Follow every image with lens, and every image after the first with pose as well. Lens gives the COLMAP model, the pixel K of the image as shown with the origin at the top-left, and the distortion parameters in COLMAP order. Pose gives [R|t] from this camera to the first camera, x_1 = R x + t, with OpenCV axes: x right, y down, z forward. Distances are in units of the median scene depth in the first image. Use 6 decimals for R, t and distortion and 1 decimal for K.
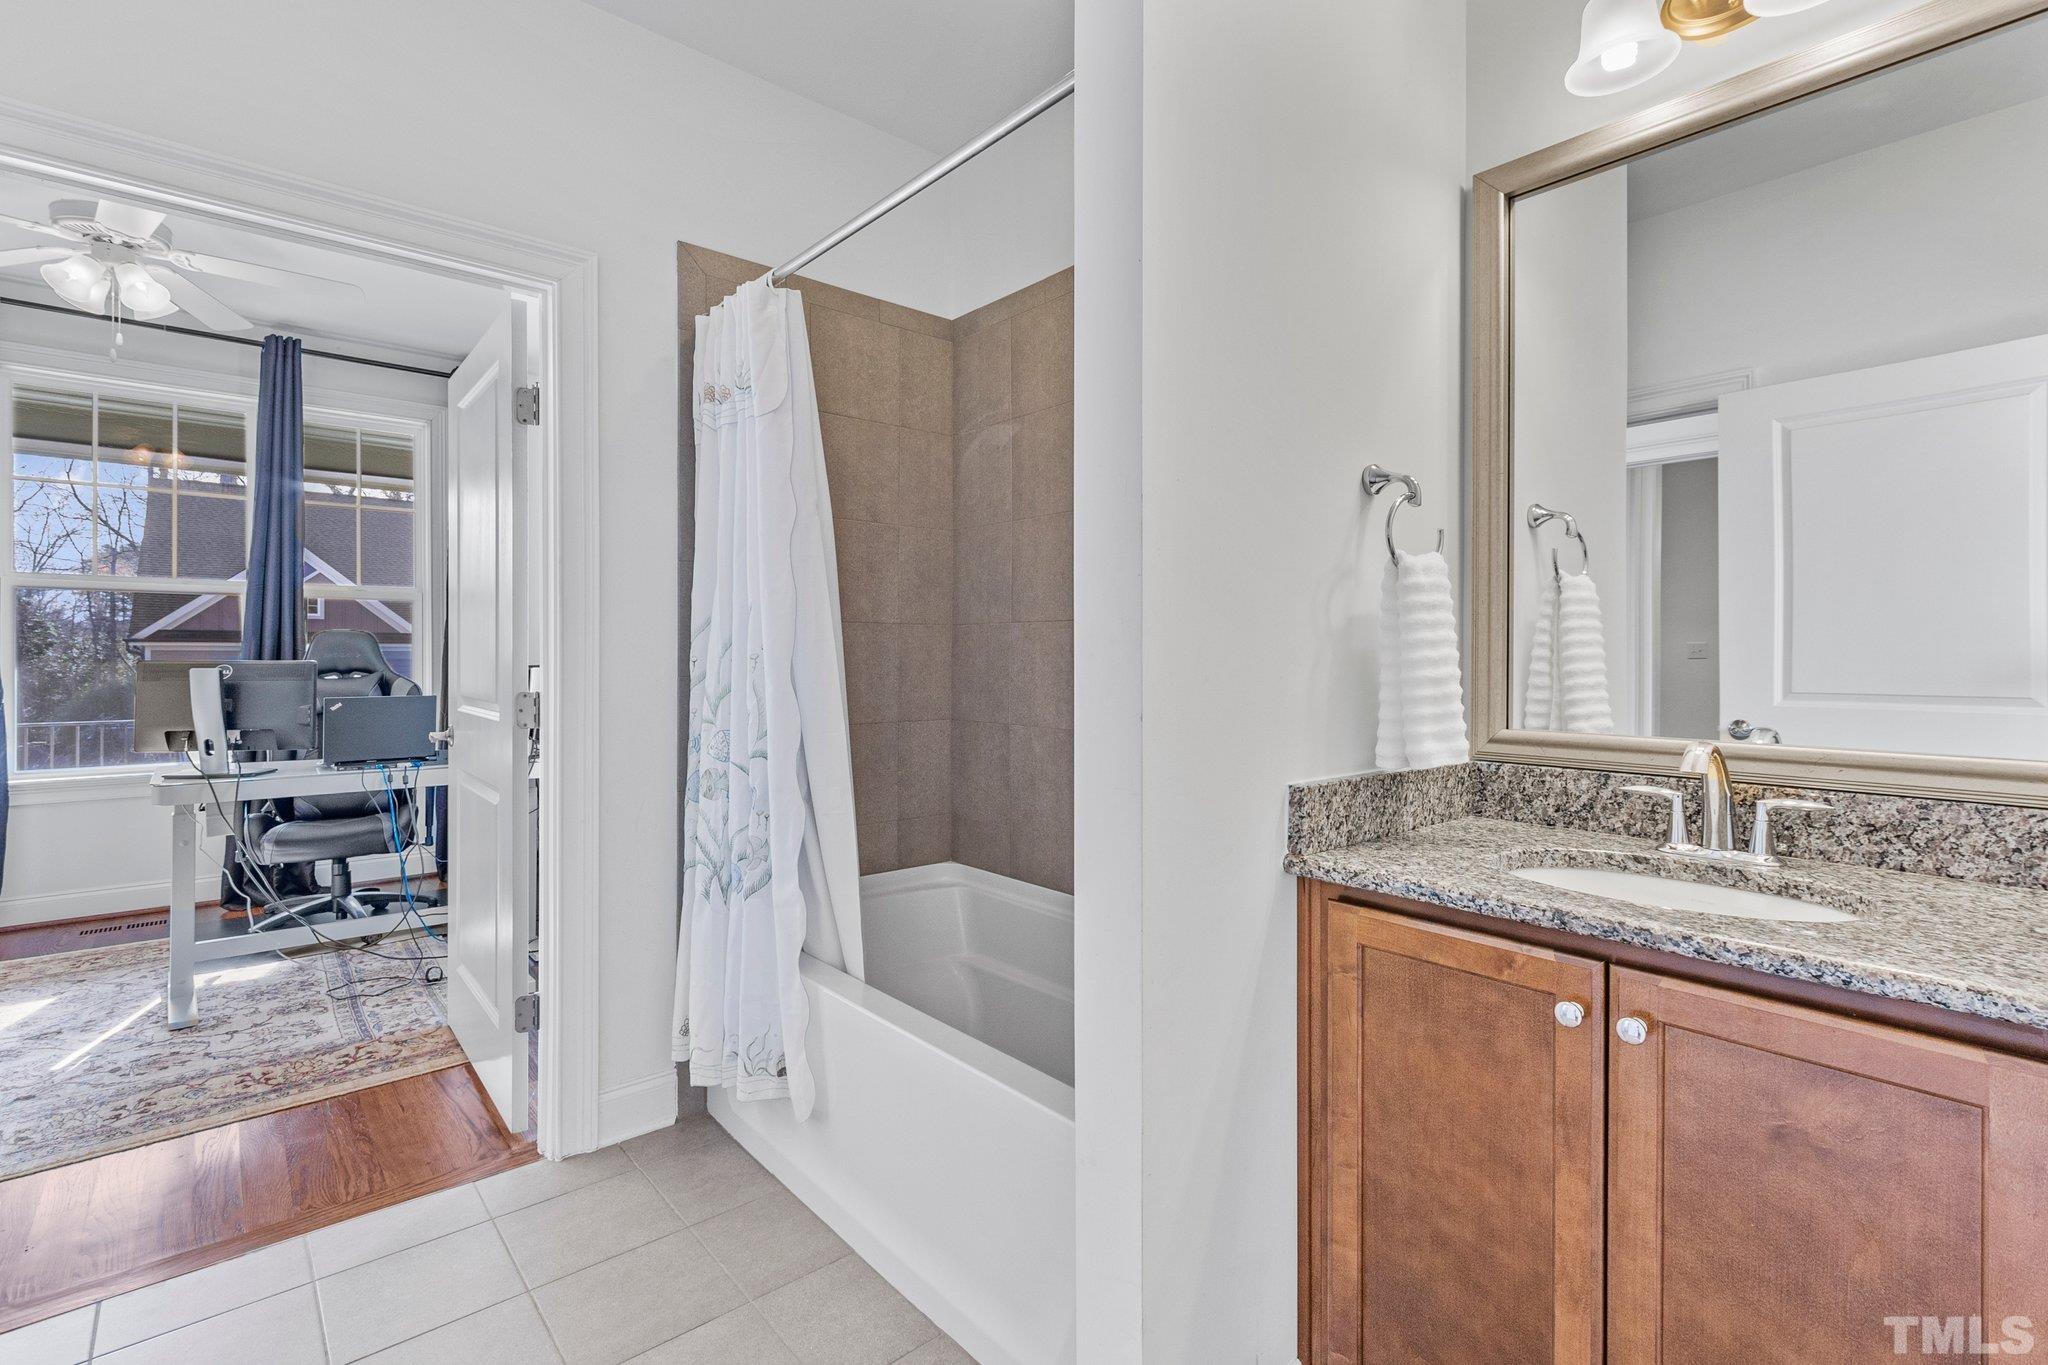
lens RADIAL K [[928.5, 0, 1032.9], [0, 928.5, 665.8], [0, 0, 1]] dist [-0.004161, -0.000360]
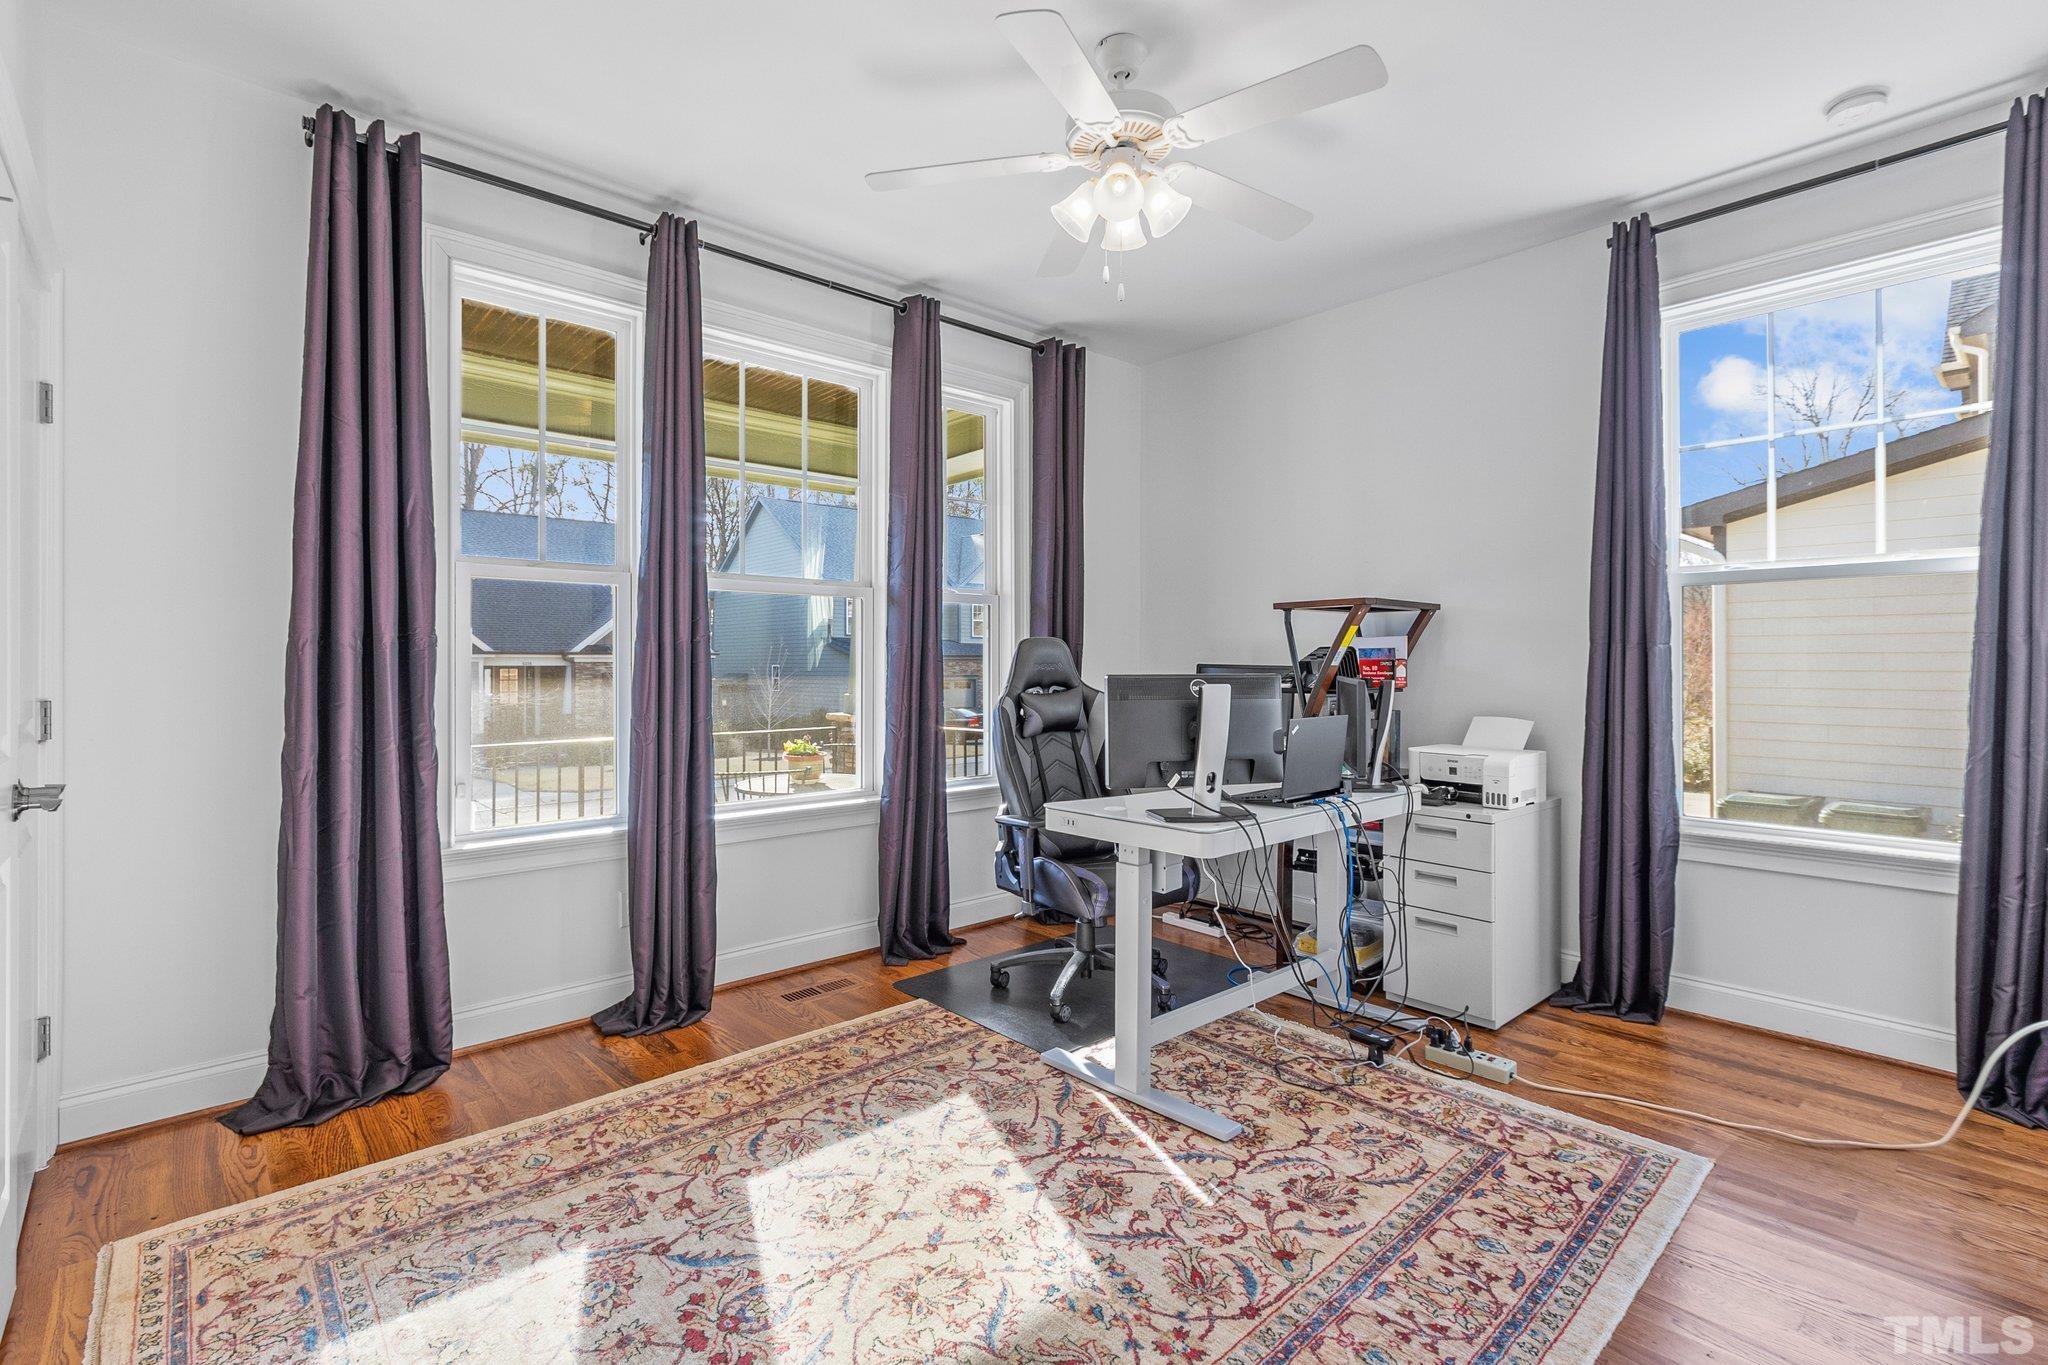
lens RADIAL K [[928.5, 0, 1025.5], [0, 928.5, 666.3], [0, 0, 1]] dist [-0.004161, -0.000360]
pose [[0.999916, -0.001642, 0.012819, -1.155642], [0.001630, 0.999998, 0.000977, -0.018942], [-0.012821, -0.000956, 0.999917, 0.206453]]
